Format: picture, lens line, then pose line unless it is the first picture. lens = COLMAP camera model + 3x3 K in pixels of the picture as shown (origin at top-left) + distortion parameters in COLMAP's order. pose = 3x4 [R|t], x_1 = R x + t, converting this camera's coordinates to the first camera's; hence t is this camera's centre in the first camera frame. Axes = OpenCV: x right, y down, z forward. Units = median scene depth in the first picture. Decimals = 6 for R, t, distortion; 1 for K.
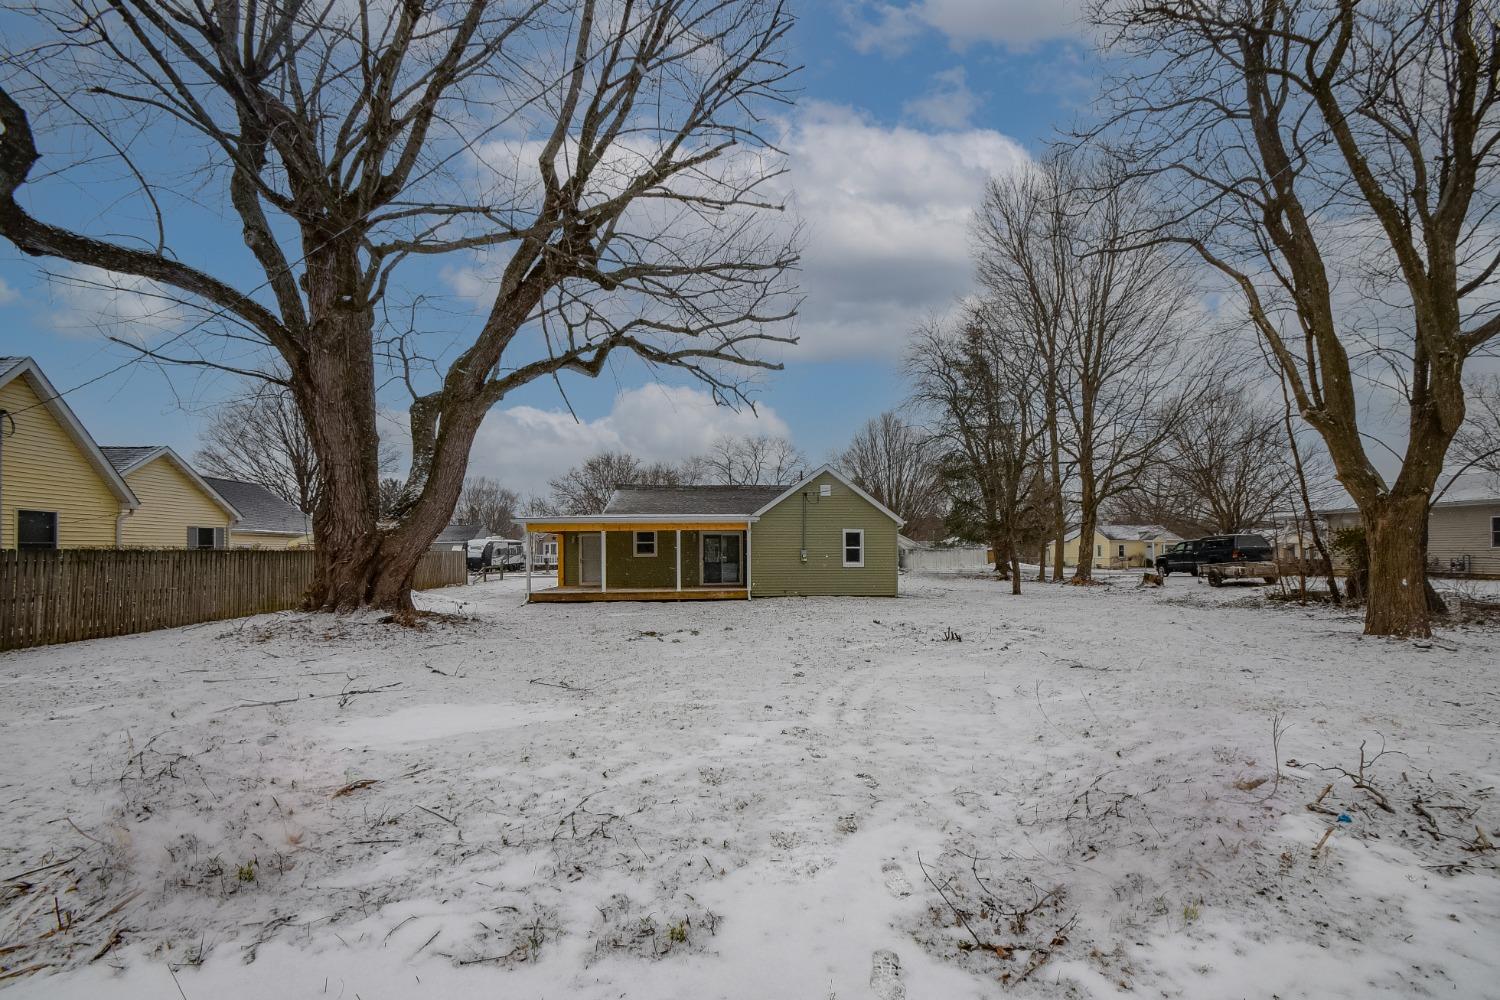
lens RADIAL K [[662.6, 0, 763.5], [0, 662.6, 541.0], [0, 0, 1]] dist [0.012849, -0.014994]
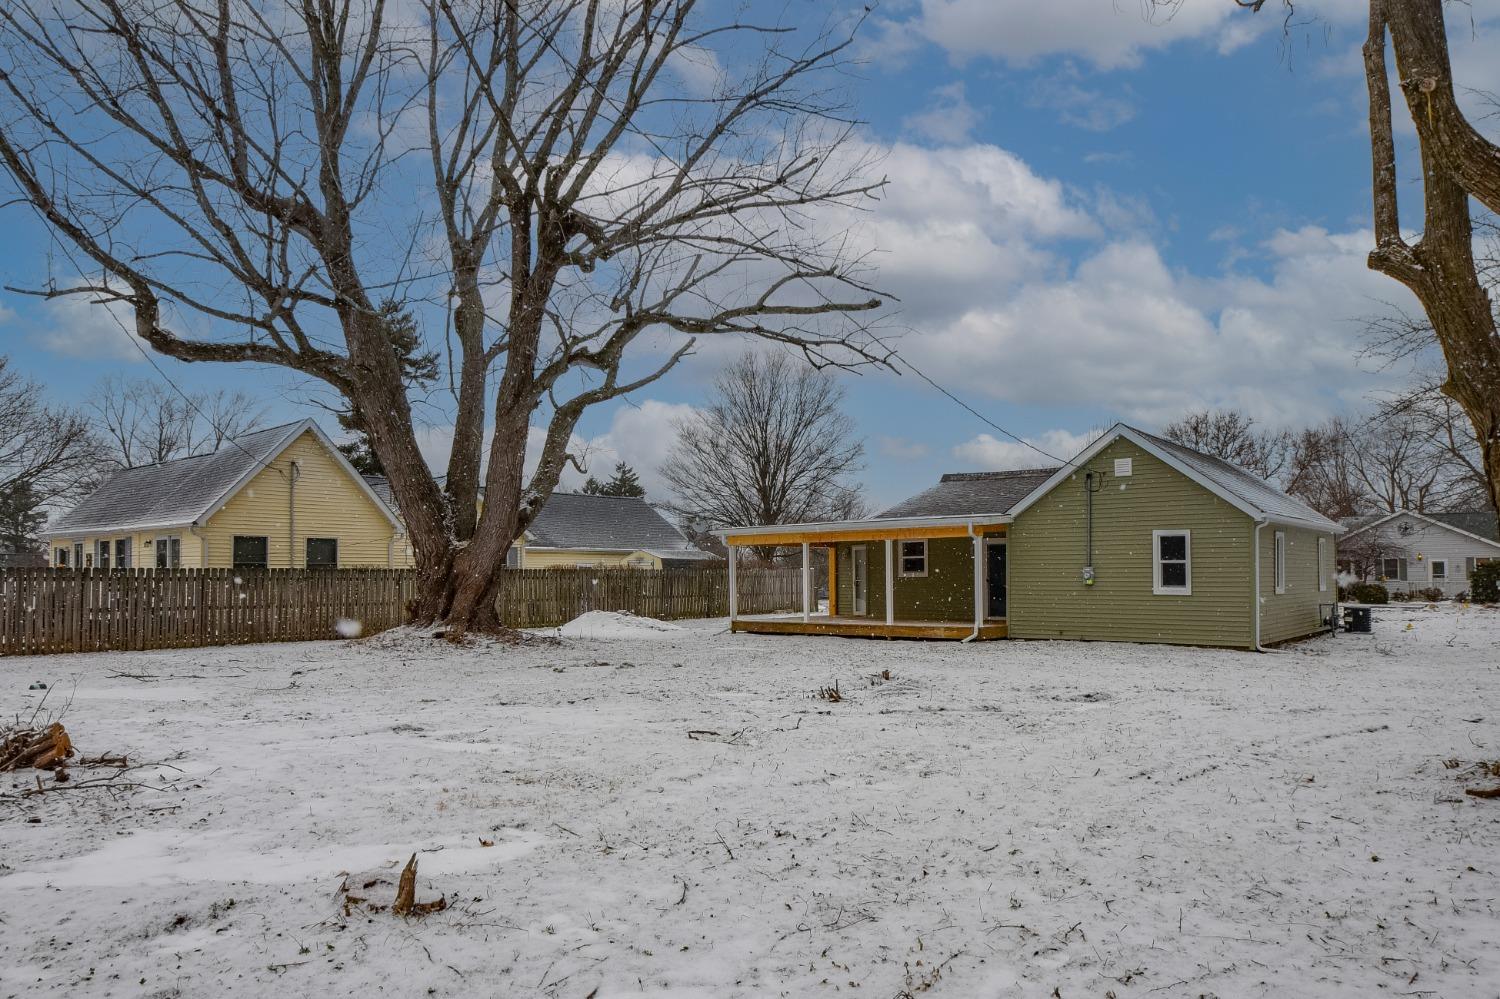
lens RADIAL K [[1002.3, 0, 750.5], [0, 1002.3, 531.6], [0, 0, 1]] dist [-0.002625, -0.000527]
pose [[0.725570, -0.028568, -0.687555, 0.497905], [0.011353, 0.999499, -0.029549, 0.005596], [0.688055, 0.013634, 0.725530, 0.112942]]
